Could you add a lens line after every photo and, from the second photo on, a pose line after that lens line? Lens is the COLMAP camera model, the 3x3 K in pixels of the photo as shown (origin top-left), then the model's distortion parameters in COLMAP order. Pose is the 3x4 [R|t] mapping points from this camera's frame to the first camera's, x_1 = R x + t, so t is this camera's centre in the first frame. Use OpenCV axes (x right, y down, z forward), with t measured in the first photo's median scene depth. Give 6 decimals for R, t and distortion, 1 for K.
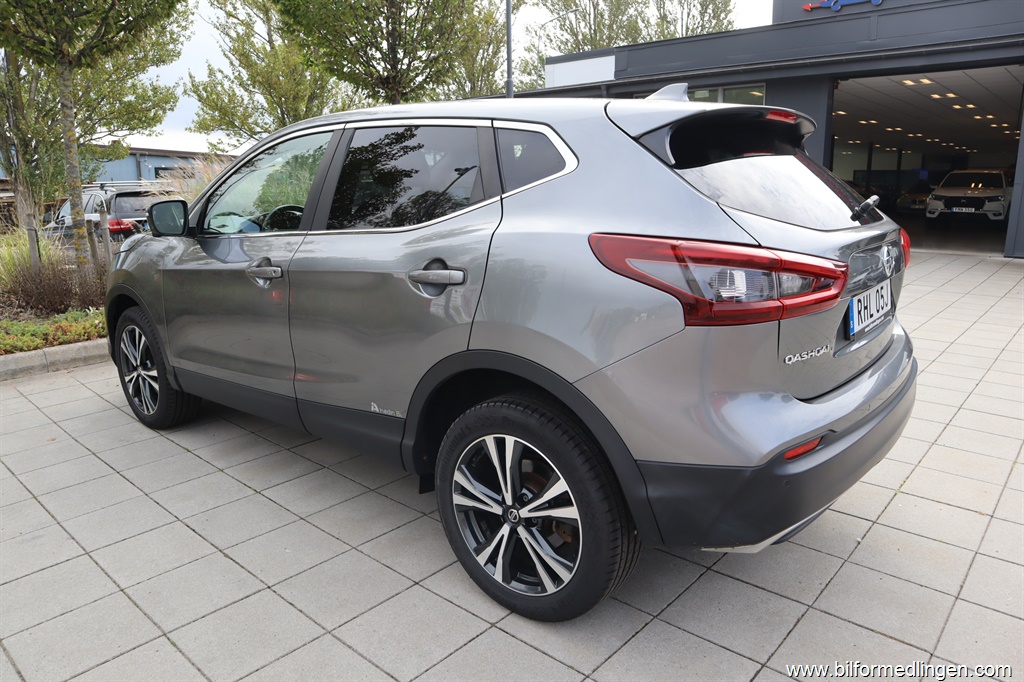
lens RADIAL K [[709.8, 0, 512.0], [0, 709.8, 341.0], [0, 0, 1]] dist [-0.131547, 0.084163]
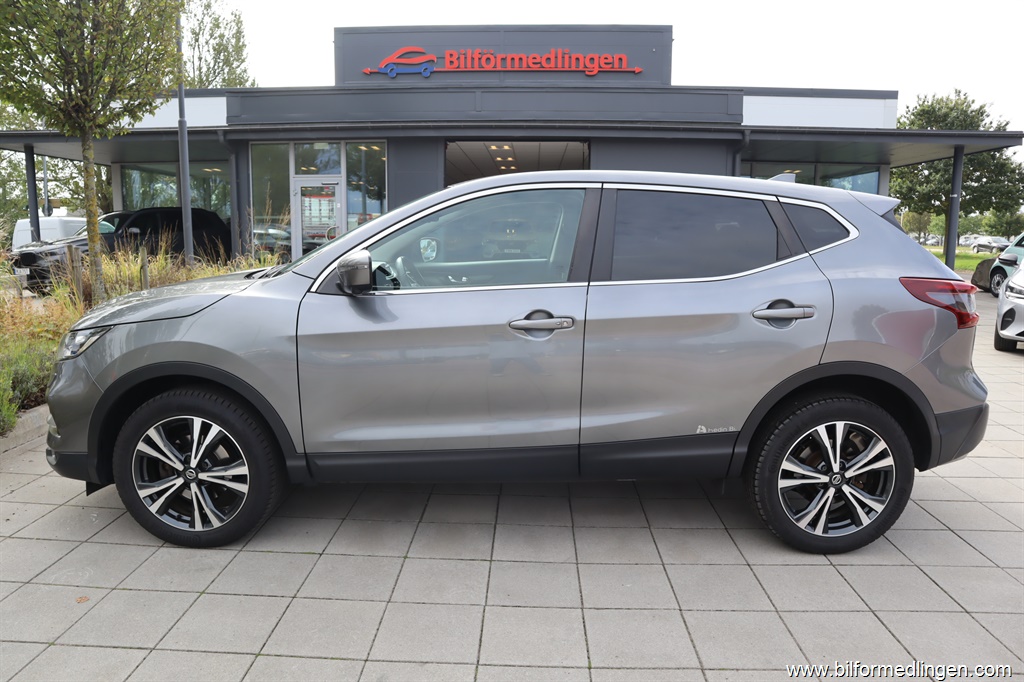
lens RADIAL K [[709.8, 0, 512.0], [0, 709.8, 341.0], [0, 0, 1]] dist [-0.131547, 0.084163]
pose [[0.765412, -0.084036, 0.638030, -1.326248], [0.124981, 0.991972, -0.019279, -0.077987], [-0.631288, 0.094498, 0.769770, 0.323723]]
